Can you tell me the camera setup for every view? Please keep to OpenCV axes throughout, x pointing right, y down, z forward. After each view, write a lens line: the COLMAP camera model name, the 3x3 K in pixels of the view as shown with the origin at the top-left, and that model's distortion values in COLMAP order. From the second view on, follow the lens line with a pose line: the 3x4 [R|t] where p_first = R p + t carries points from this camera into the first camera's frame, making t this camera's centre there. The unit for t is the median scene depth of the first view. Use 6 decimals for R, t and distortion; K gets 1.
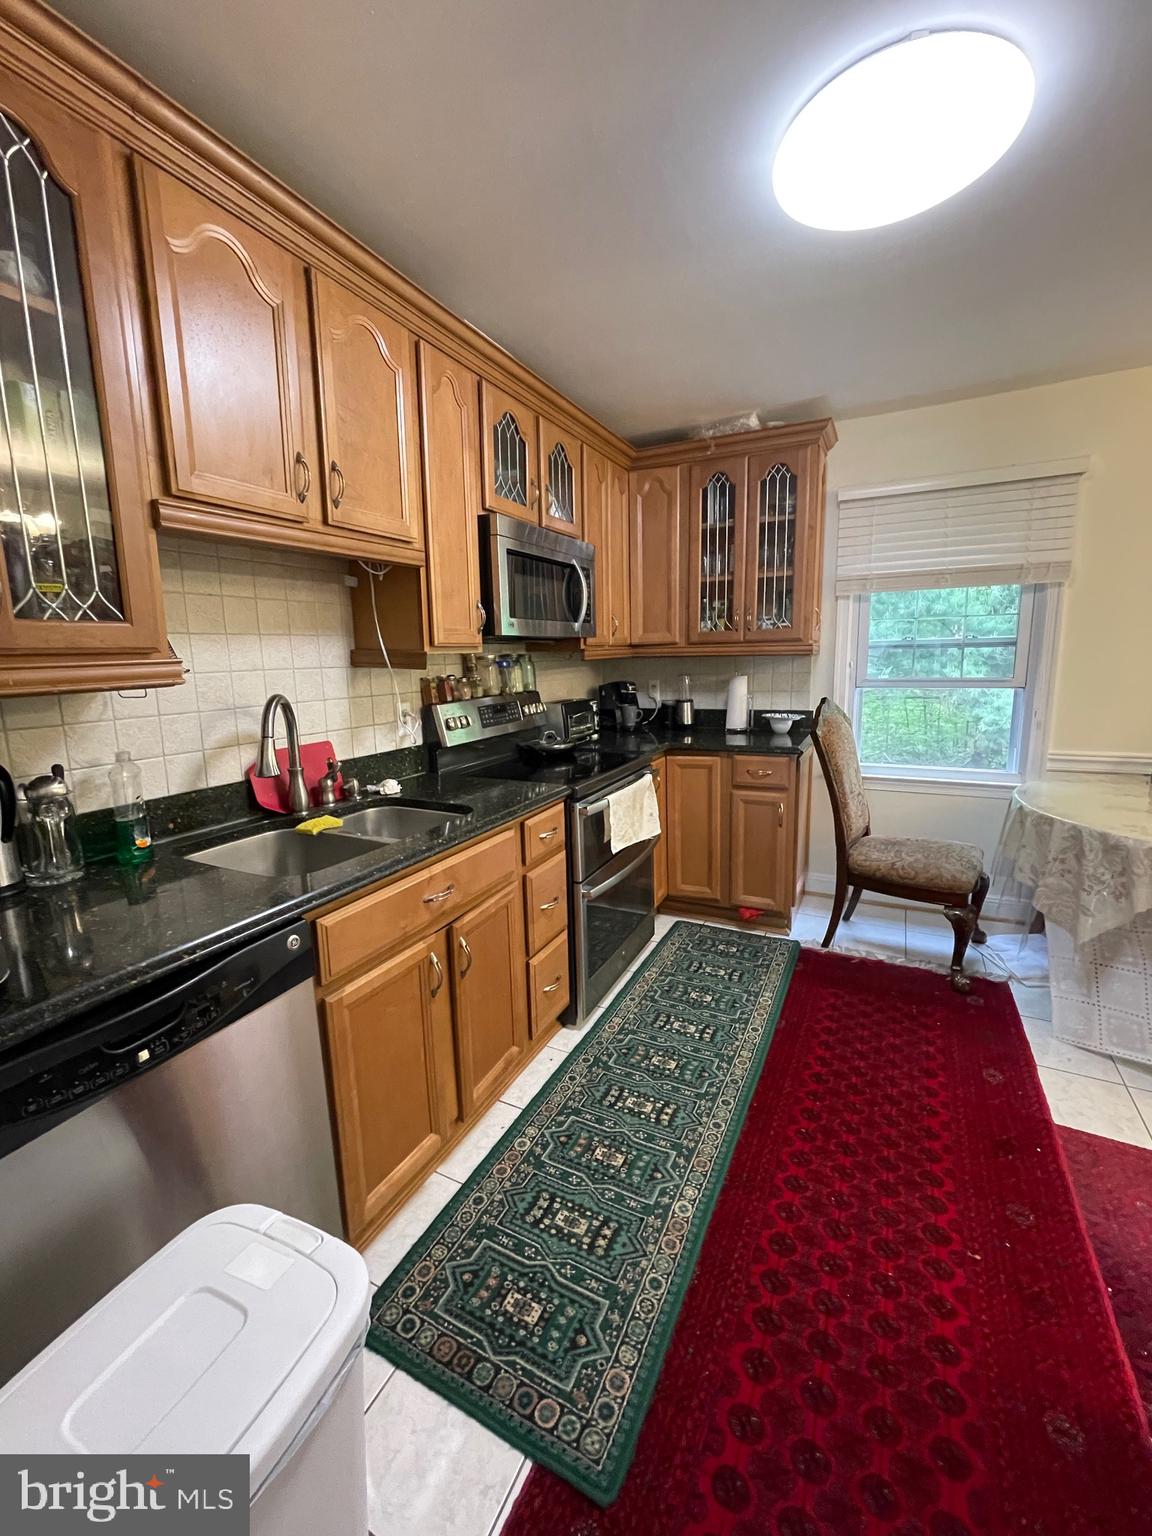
lens RADIAL K [[618.4, 0, 573.4], [0, 618.4, 764.0], [0, 0, 1]] dist [-0.003564, 0.000452]
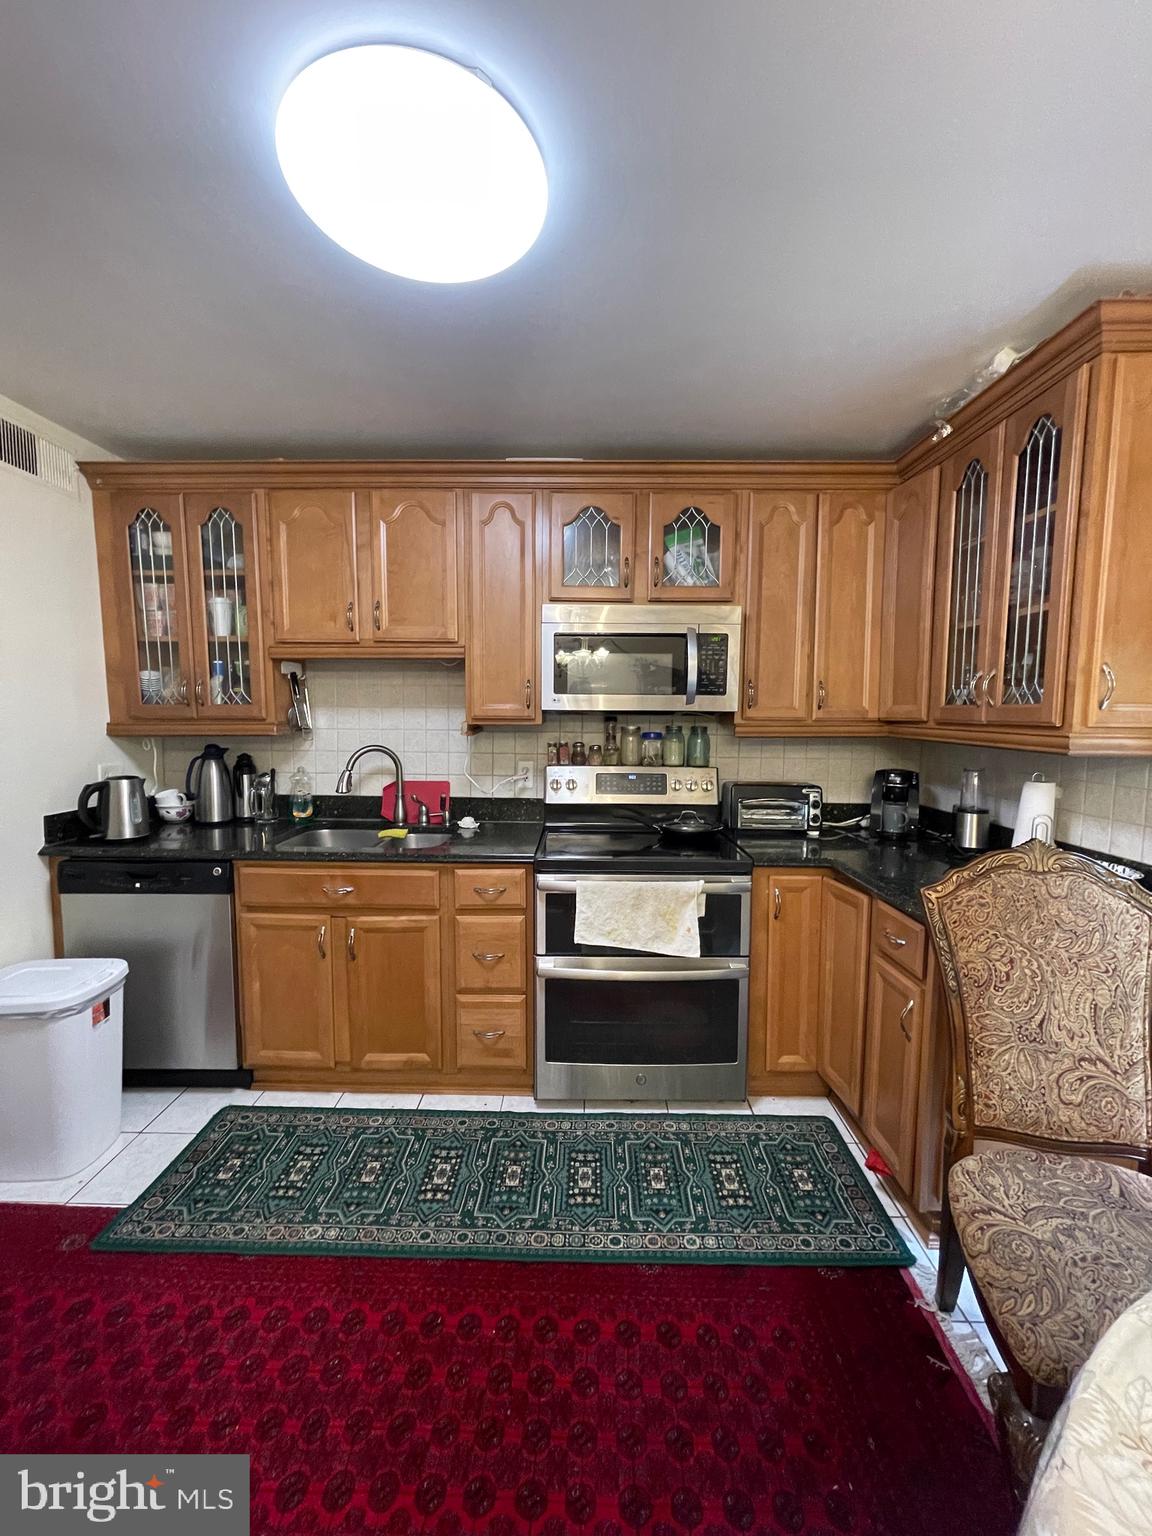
lens RADIAL K [[618.4, 0, 577.1], [0, 618.4, 766.0], [0, 0, 1]] dist [-0.003564, 0.000452]
pose [[0.447017, 0.103640, -0.888502, 0.924637], [-0.178293, 0.983659, 0.025038, -0.150237], [0.876577, 0.147221, 0.458190, 0.568333]]
